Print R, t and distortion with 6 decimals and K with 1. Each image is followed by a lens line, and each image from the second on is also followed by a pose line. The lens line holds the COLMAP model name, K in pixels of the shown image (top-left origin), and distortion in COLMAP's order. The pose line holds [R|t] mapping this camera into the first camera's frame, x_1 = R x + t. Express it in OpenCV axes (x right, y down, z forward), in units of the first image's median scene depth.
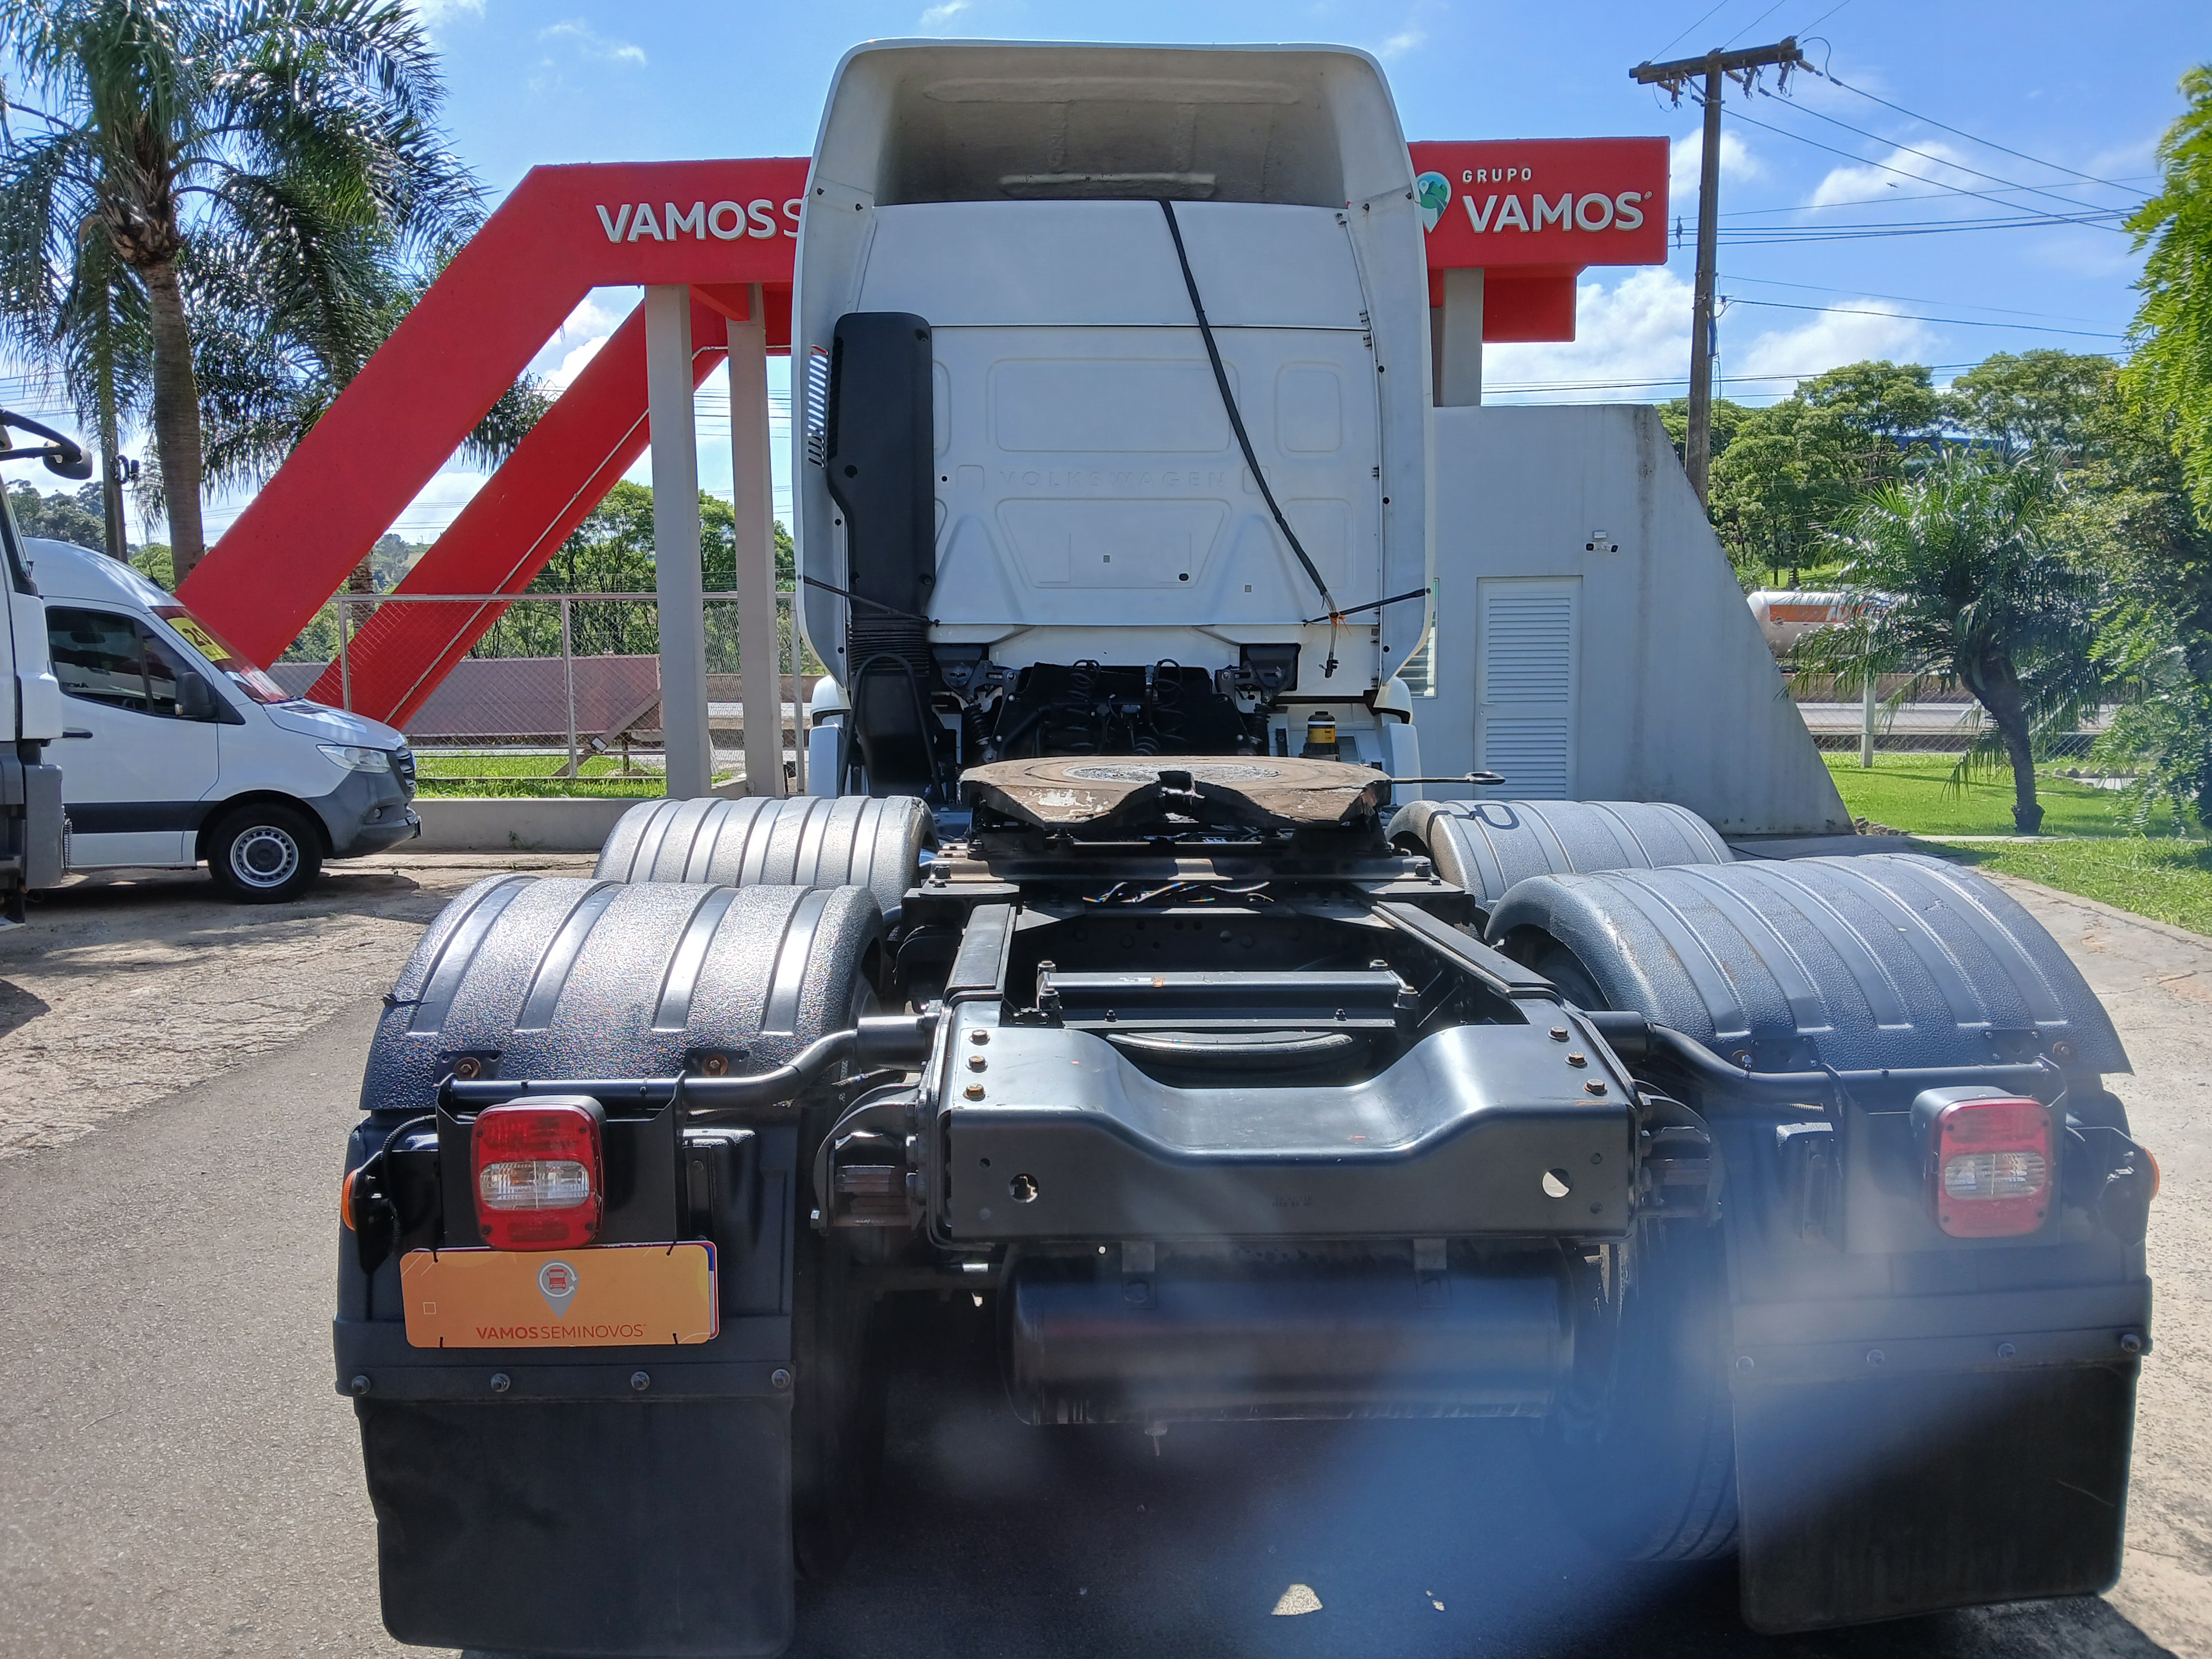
lens RADIAL K [[1731.0, 0, 1110.6], [0, 1731.0, 866.0], [0, 0, 1]] dist [0.030762, -0.083799]
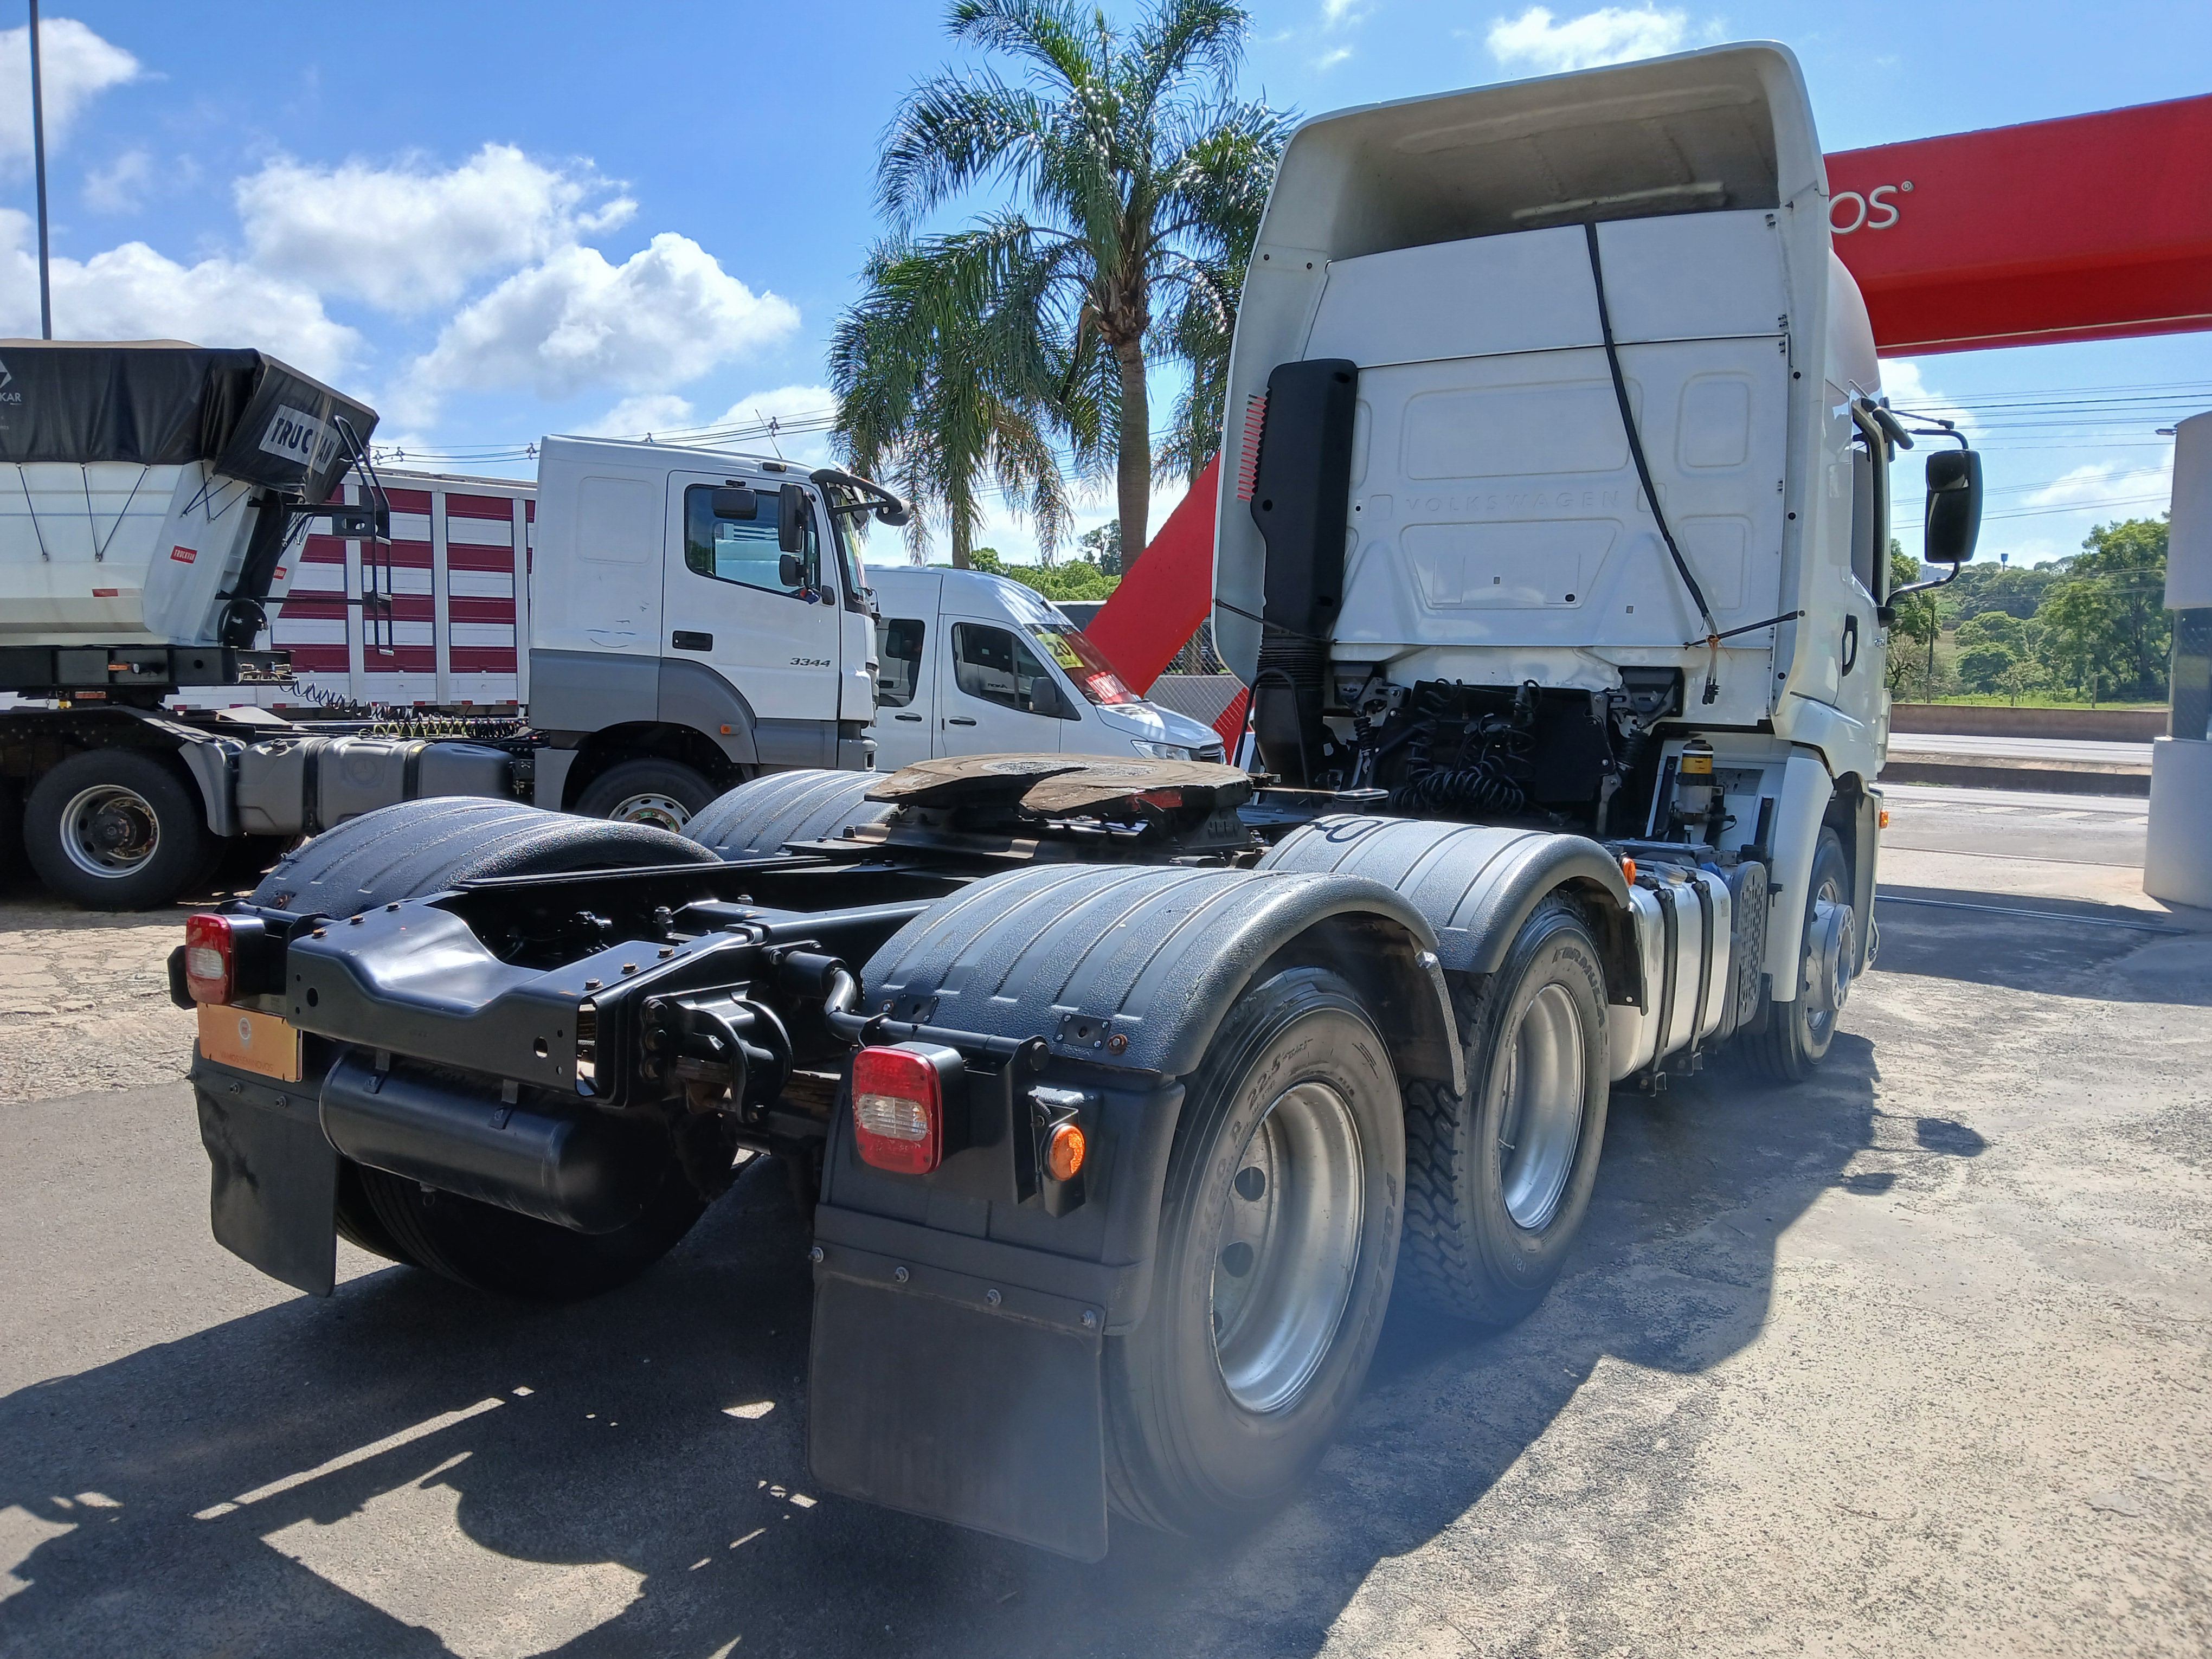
lens RADIAL K [[1731.0, 0, 1091.2], [0, 1731.0, 833.8], [0, 0, 1]] dist [0.030762, -0.083799]
pose [[0.803794, 0.077317, -0.589862, 0.420117], [-0.095006, 0.995476, 0.001020, -0.007345], [0.587272, 0.055221, 0.807504, 0.043884]]
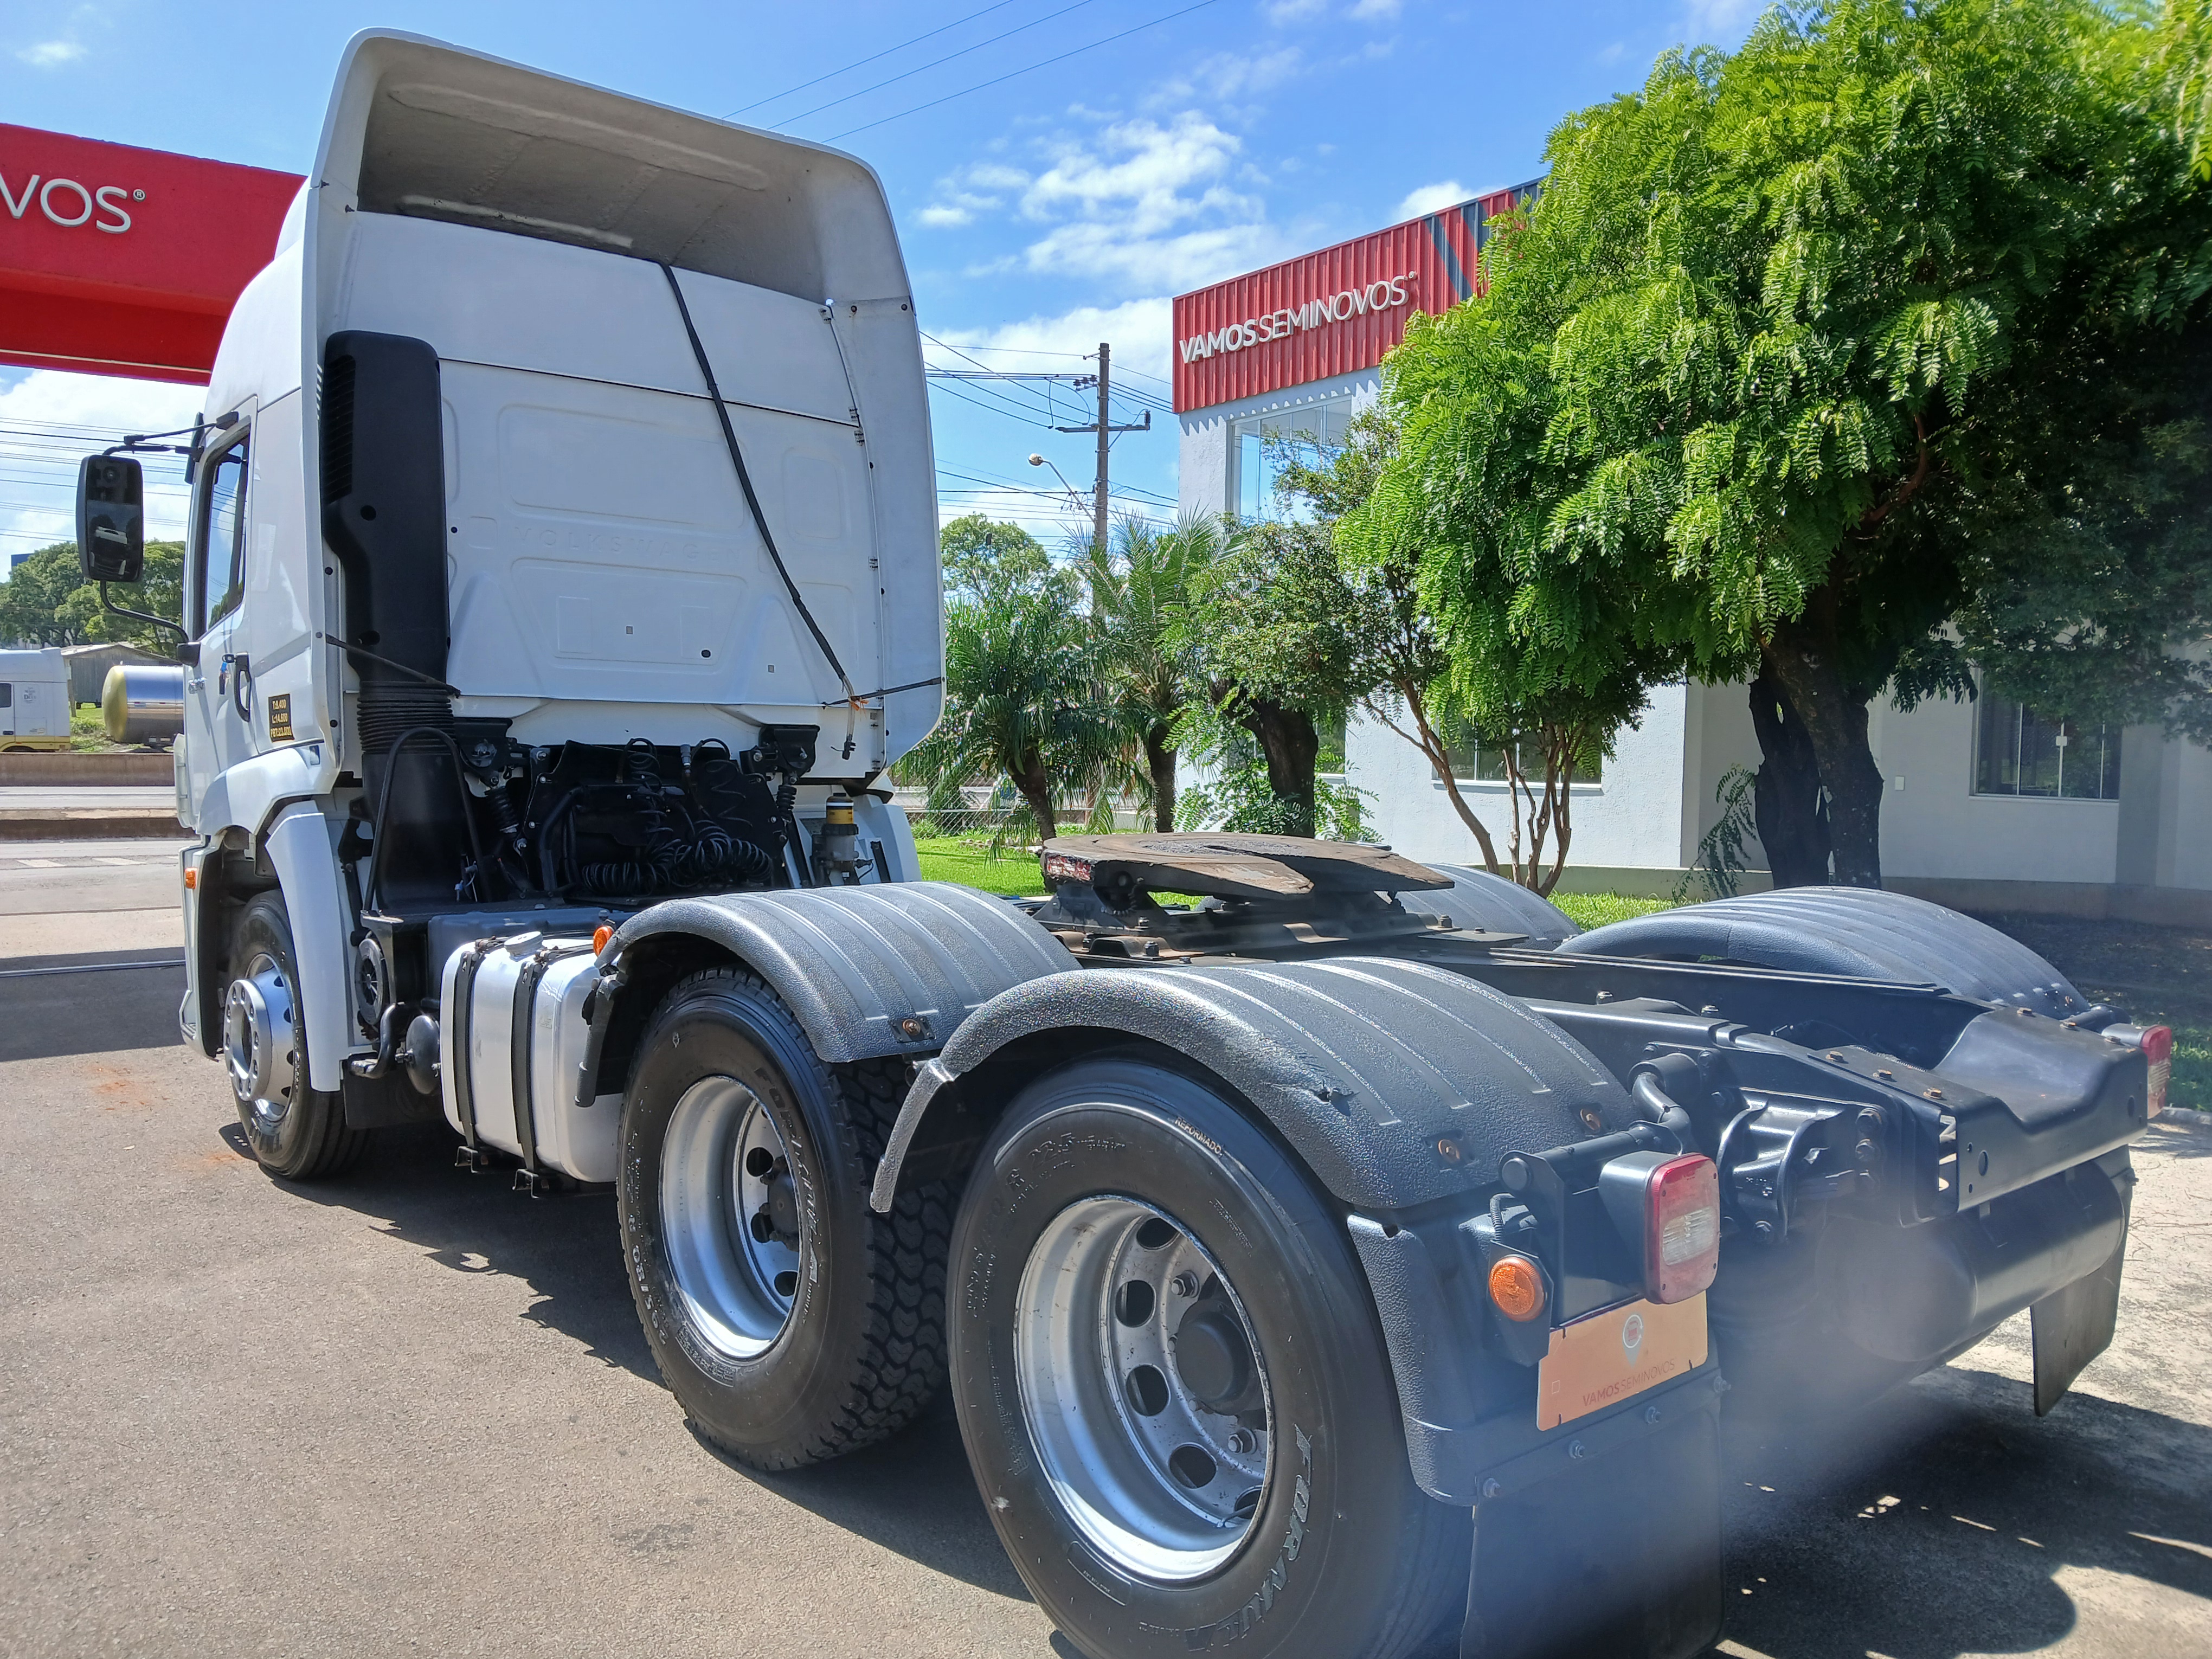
lens RADIAL K [[1731.0, 0, 1120.7], [0, 1731.0, 851.8], [0, 0, 1]] dist [0.030762, -0.083799]
pose [[0.769144, -0.026927, 0.638507, -0.400343], [0.062058, 0.997537, -0.032687, -0.011784], [-0.636055, 0.064766, 0.768921, 0.121721]]
